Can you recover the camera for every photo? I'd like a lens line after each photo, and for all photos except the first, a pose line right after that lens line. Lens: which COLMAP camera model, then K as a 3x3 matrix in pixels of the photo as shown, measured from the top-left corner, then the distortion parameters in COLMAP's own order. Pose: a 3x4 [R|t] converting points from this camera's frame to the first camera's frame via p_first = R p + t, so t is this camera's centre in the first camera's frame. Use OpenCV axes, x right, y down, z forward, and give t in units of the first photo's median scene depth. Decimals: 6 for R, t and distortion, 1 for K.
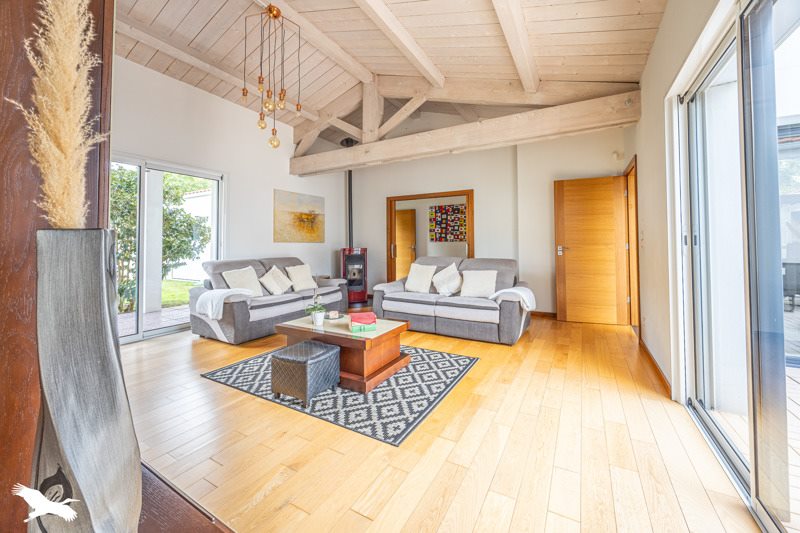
lens RADIAL K [[315.8, 0, 401.4], [0, 315.8, 246.6], [0, 0, 1]] dist [-0.000105, -0.000001]
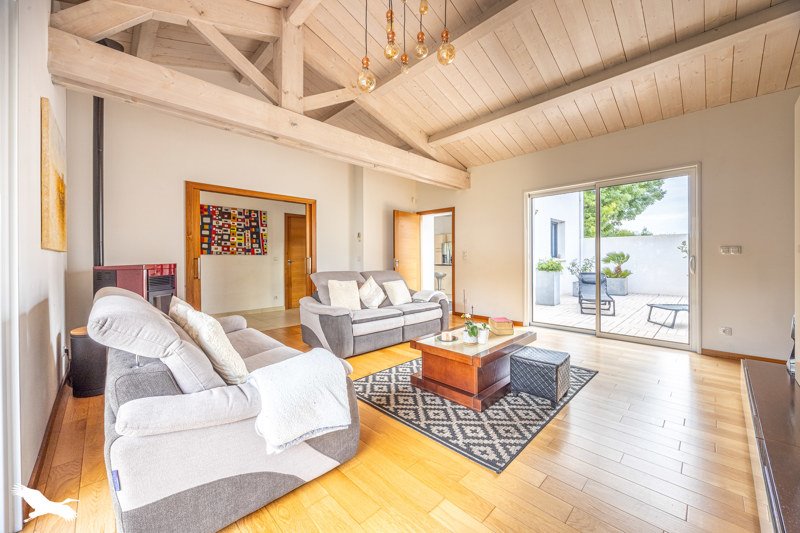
lens RADIAL K [[309.5, 0, 400.0], [0, 309.5, 266.5], [0, 0, 1]] dist [0.000800, 0.000065]
pose [[0.278509, -0.017586, 0.960273, -0.444802], [-0.000383, 0.999830, 0.018421, -0.001065], [-0.960434, -0.005498, 0.278455, 0.376148]]
